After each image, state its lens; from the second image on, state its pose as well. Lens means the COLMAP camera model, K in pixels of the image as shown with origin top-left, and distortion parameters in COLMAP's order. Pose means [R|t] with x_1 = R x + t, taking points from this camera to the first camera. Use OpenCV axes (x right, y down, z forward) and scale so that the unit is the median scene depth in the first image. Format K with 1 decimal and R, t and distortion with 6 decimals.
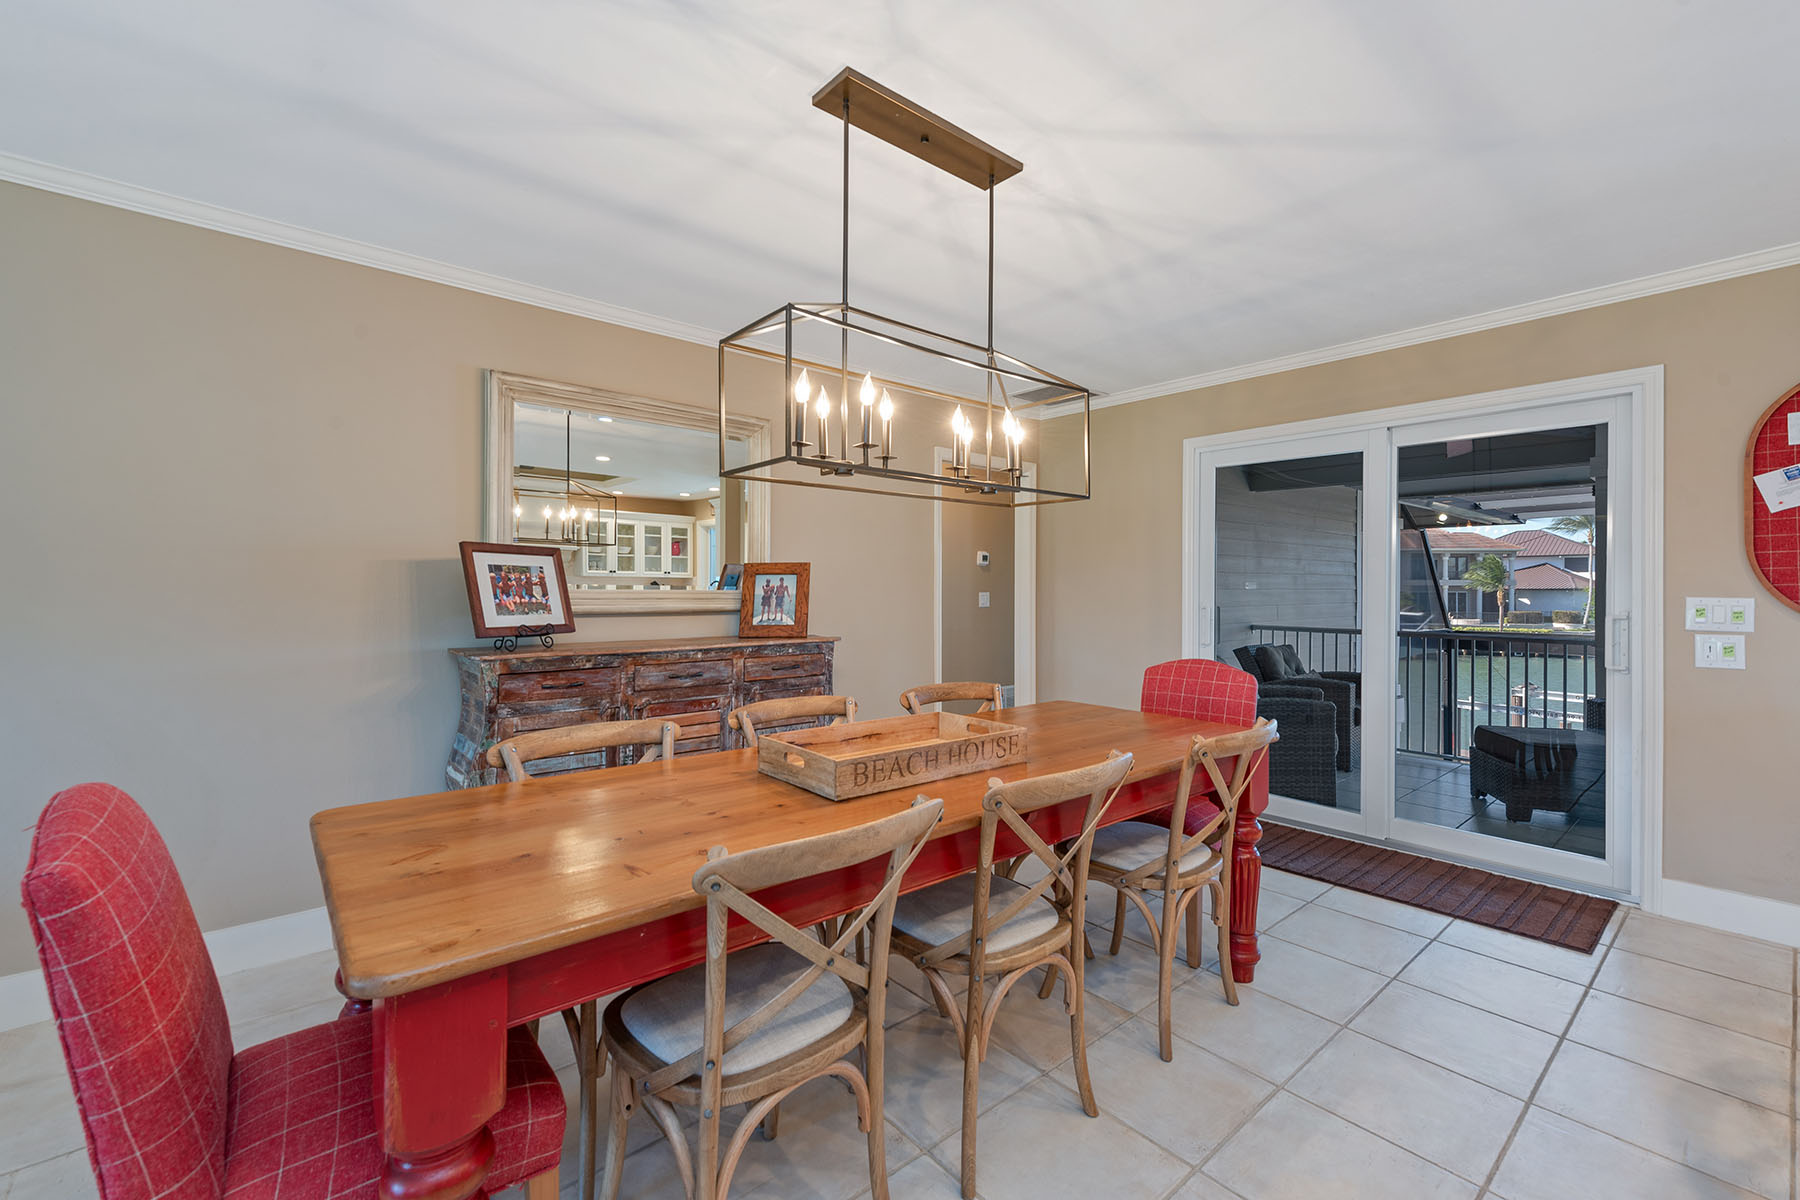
lens RADIAL K [[737.3, 0, 873.1], [0, 737.3, 590.1], [0, 0, 1]] dist [0.009490, -0.004144]
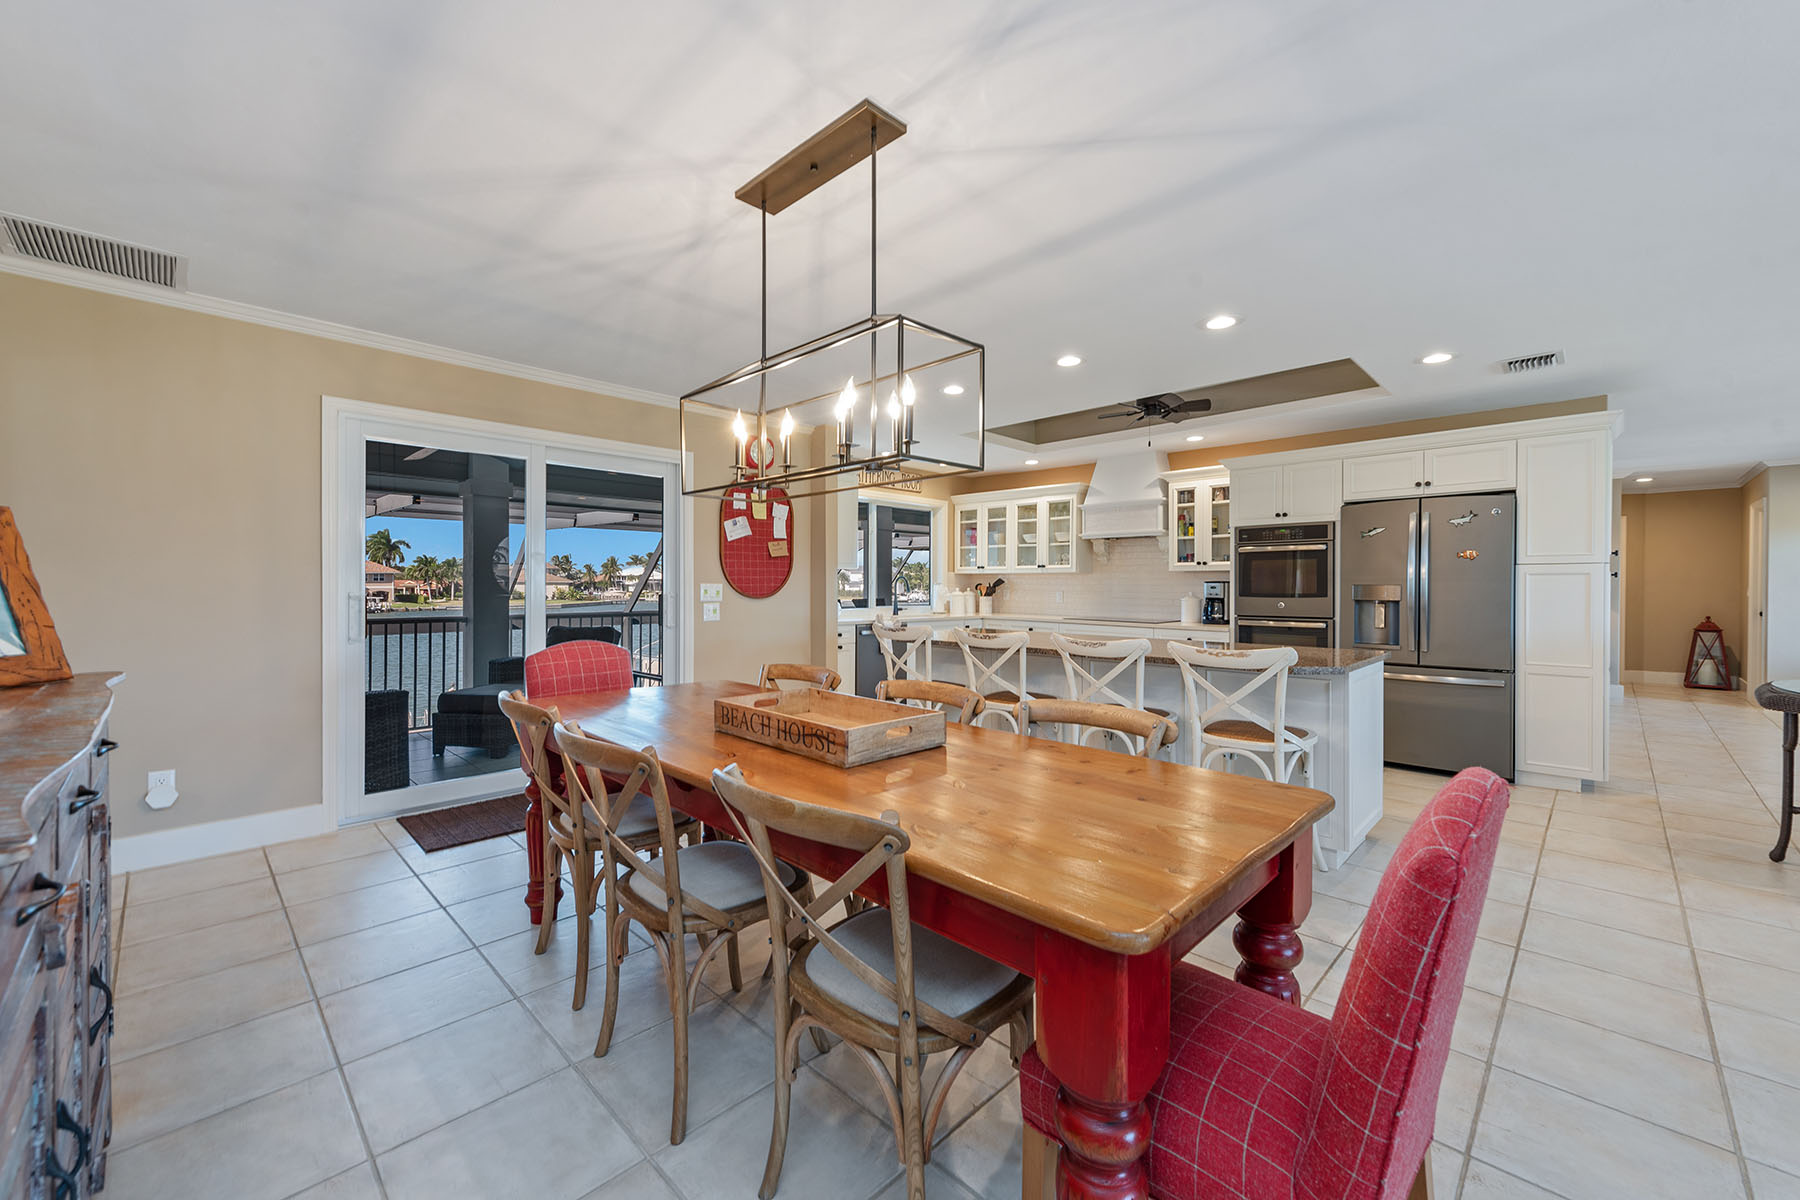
lens RADIAL K [[708.5, 0, 904.5], [0, 708.5, 591.2], [0, 0, 1]] dist [0.000504, -0.000959]
pose [[-0.108641, -0.013022, 0.993996, -0.696344], [-0.005050, 0.999909, 0.012547, 0.004480], [-0.994068, -0.003656, -0.108697, 0.686293]]
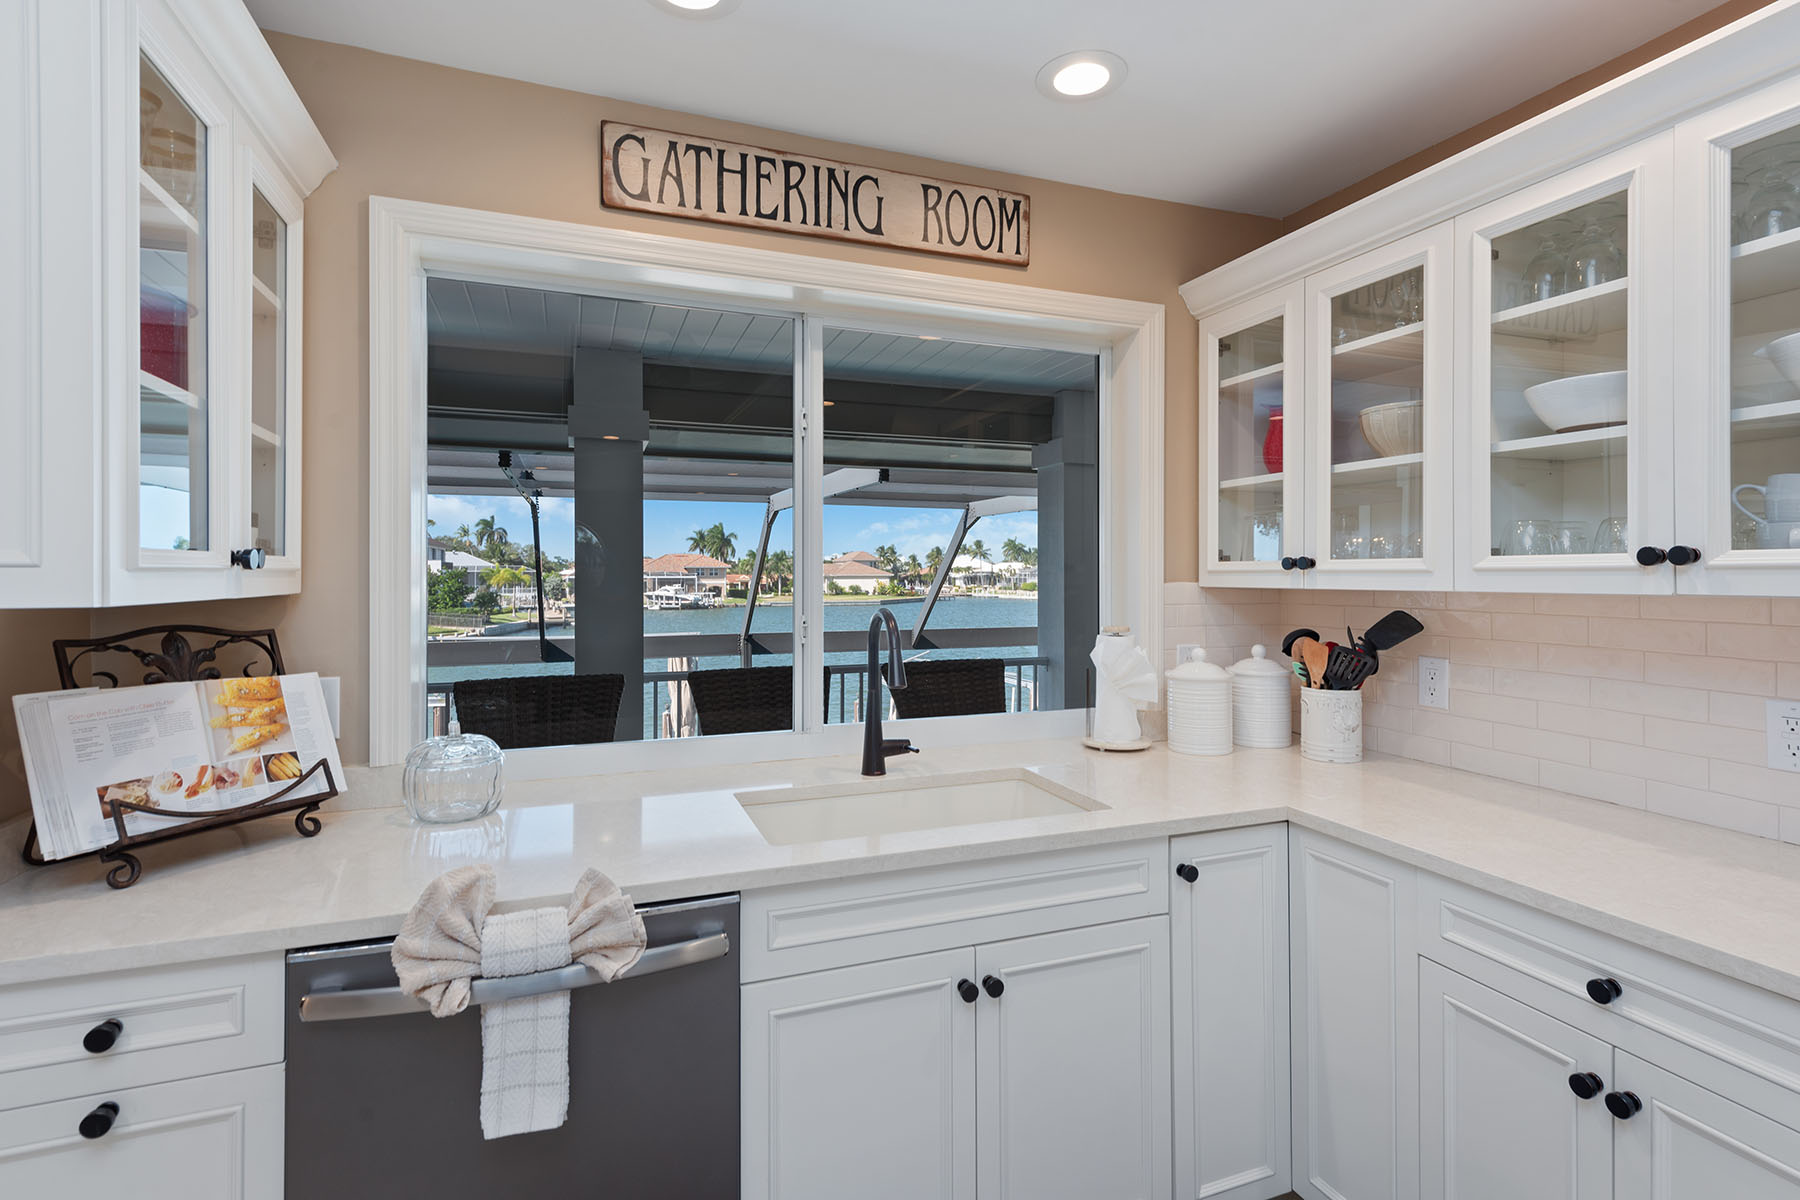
lens RADIAL K [[870.4, 0, 902.1], [0, 870.4, 573.1], [0, 0, 1]] dist [0.000038, 0.000273]
pose [[0.321350, 0.000354, 0.946961, 1.167473], [0.000800, 0.999999, -0.000645, -0.046677], [-0.946960, 0.000965, 0.321349, 0.177921]]
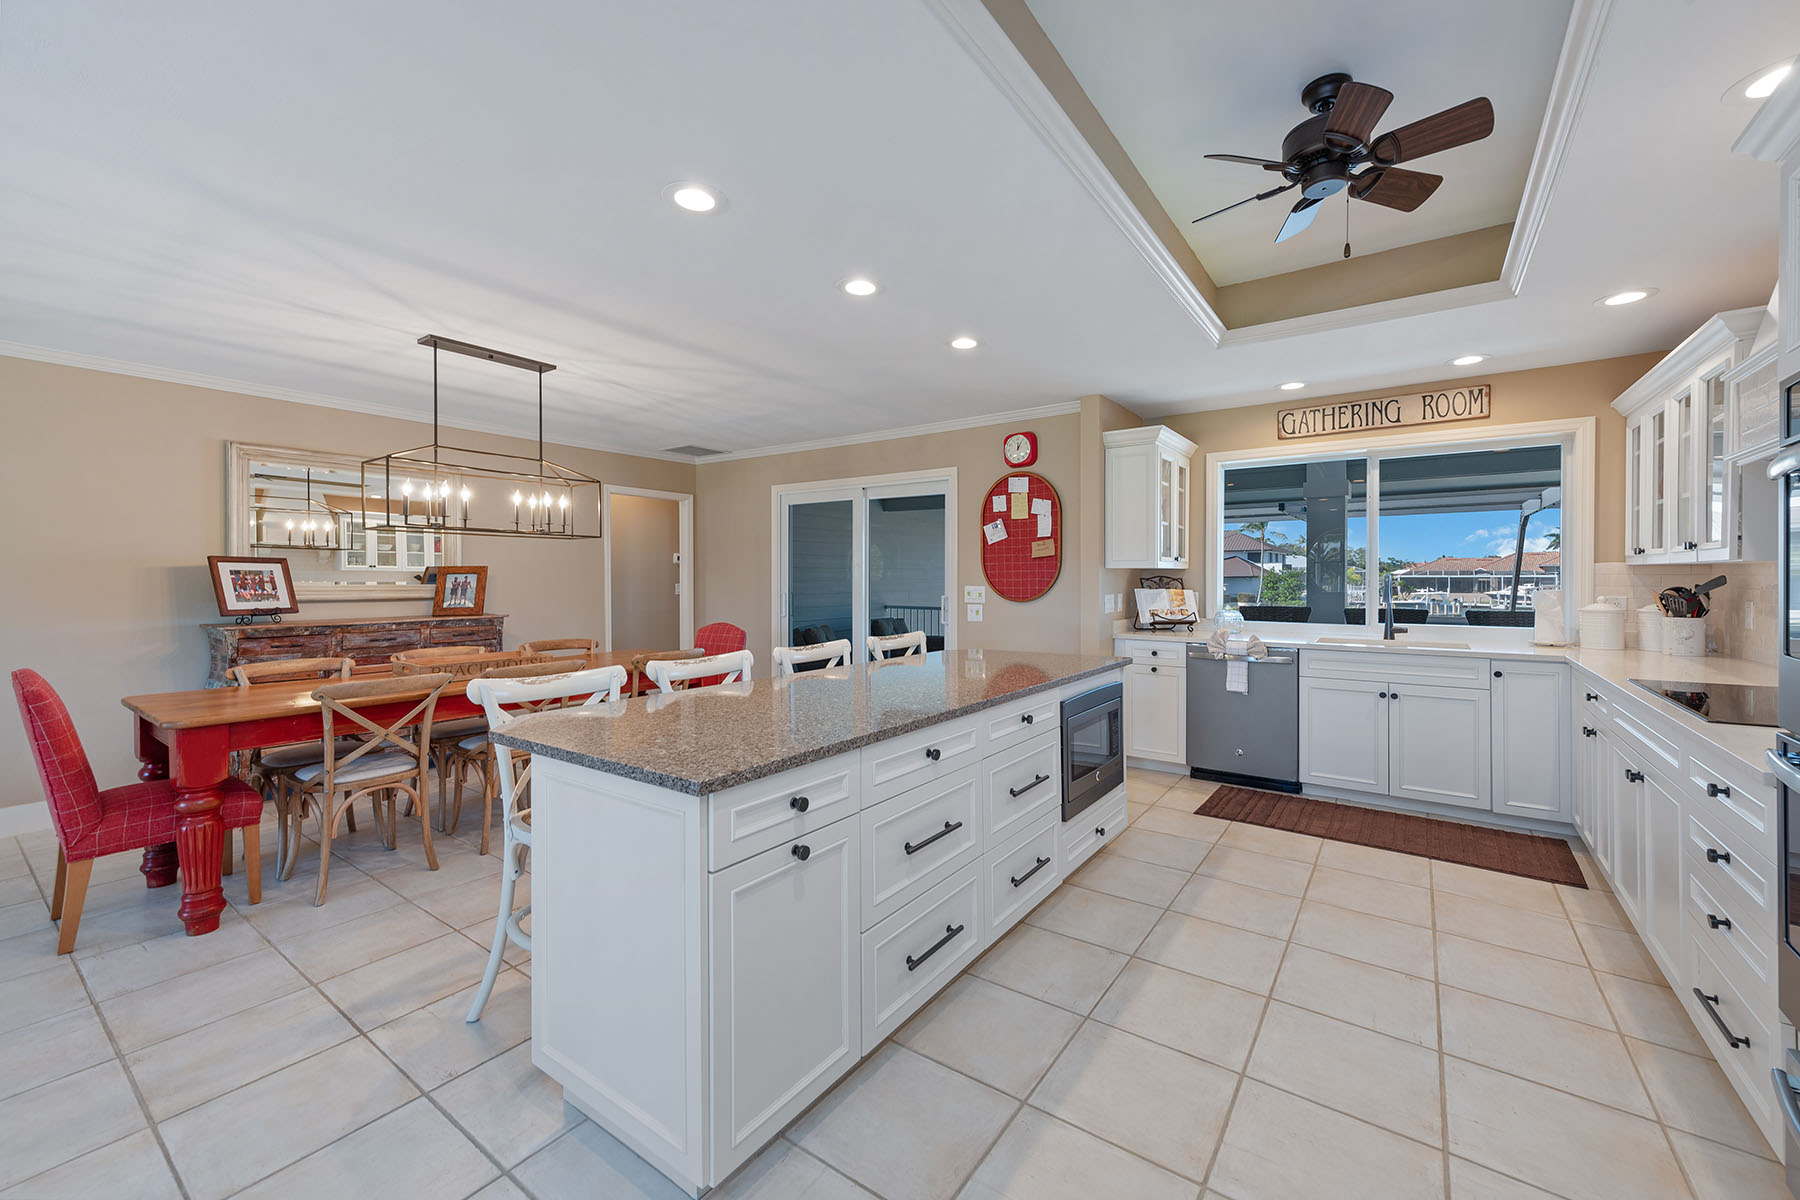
lens RADIAL K [[708.5, 0, 899.3], [0, 708.5, 586.3], [0, 0, 1]] dist [0.000504, -0.000959]
pose [[0.966725, -0.006269, 0.255742, 0.443053], [0.003254, 0.999920, 0.012208, -0.013089], [-0.255798, -0.010969, 0.966668, -0.773264]]
